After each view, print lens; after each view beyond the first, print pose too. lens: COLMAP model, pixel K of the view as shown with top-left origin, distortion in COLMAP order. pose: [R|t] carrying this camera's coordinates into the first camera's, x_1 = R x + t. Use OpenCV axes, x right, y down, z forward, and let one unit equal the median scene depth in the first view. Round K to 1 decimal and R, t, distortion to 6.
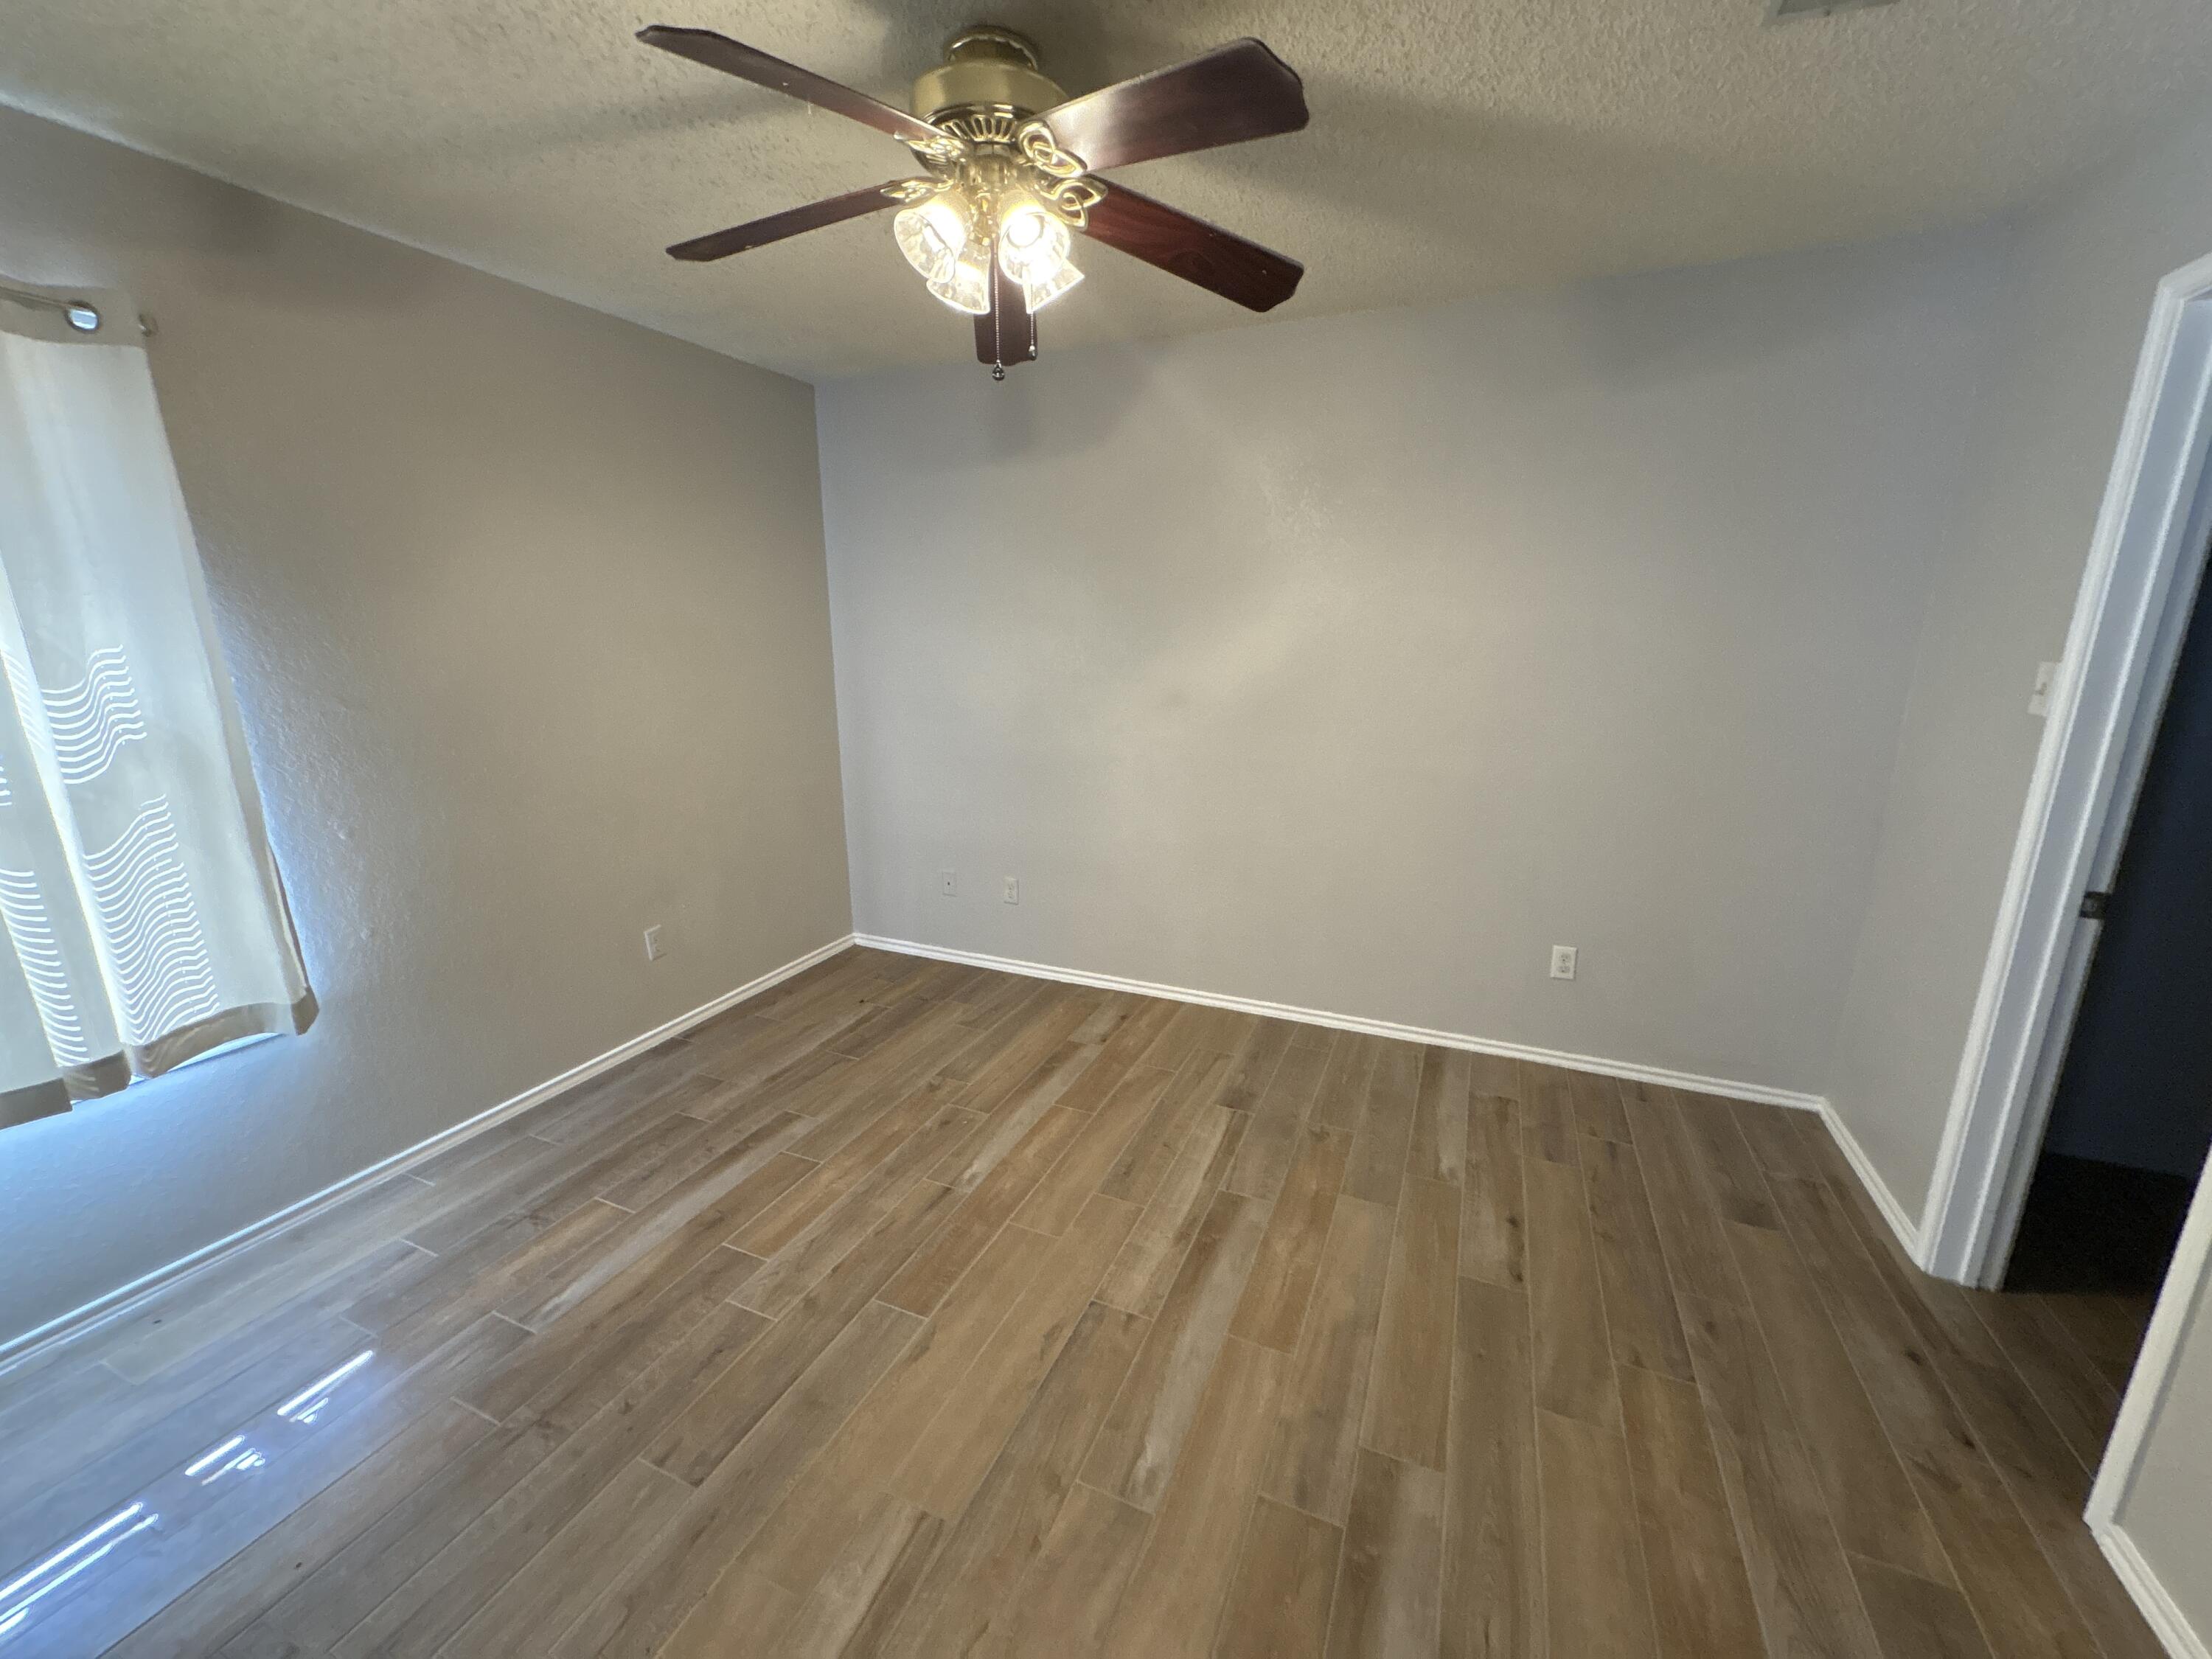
lens RADIAL K [[876.0, 0, 1101.7], [0, 876.0, 838.3], [0, 0, 1]] dist [-0.008427, -0.000512]
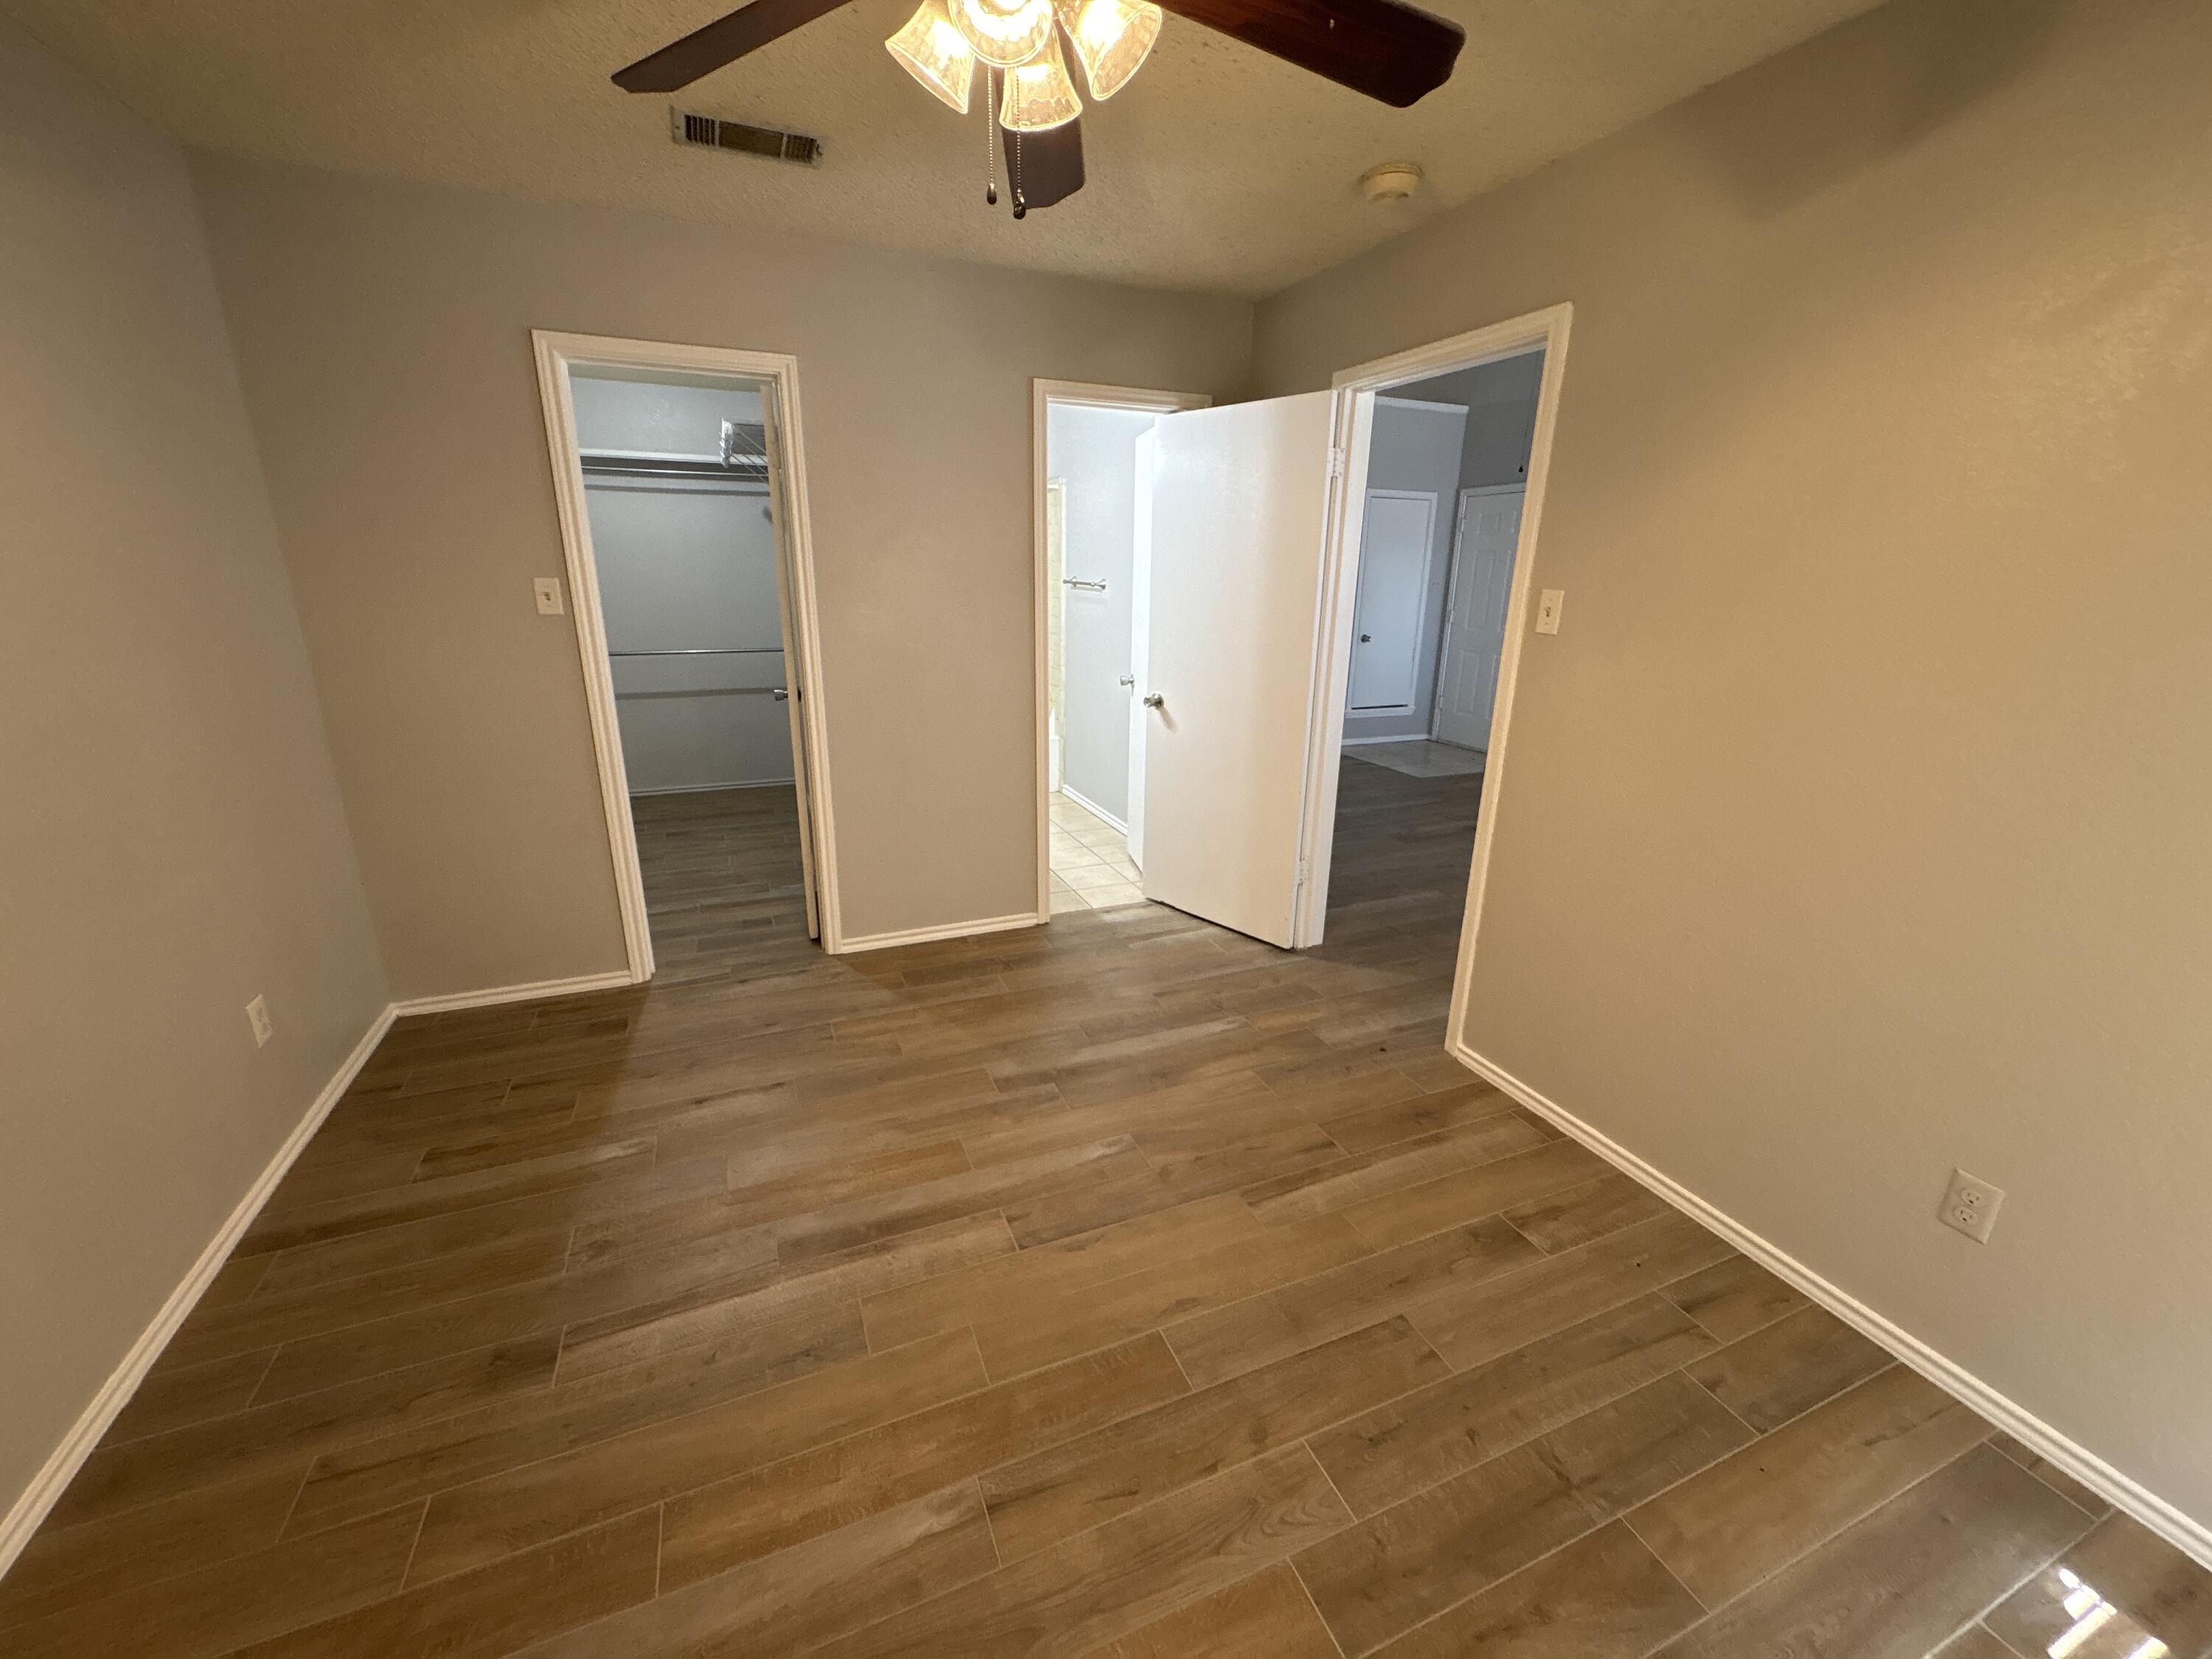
lens RADIAL K [[876.0, 0, 1105.9], [0, 876.0, 827.7], [0, 0, 1]] dist [-0.008427, -0.000512]
pose [[-0.727693, -0.205416, 0.654421, -0.650477], [0.148736, 0.884142, 0.442912, -0.330176], [-0.669582, 0.419640, -0.612832, 1.376325]]
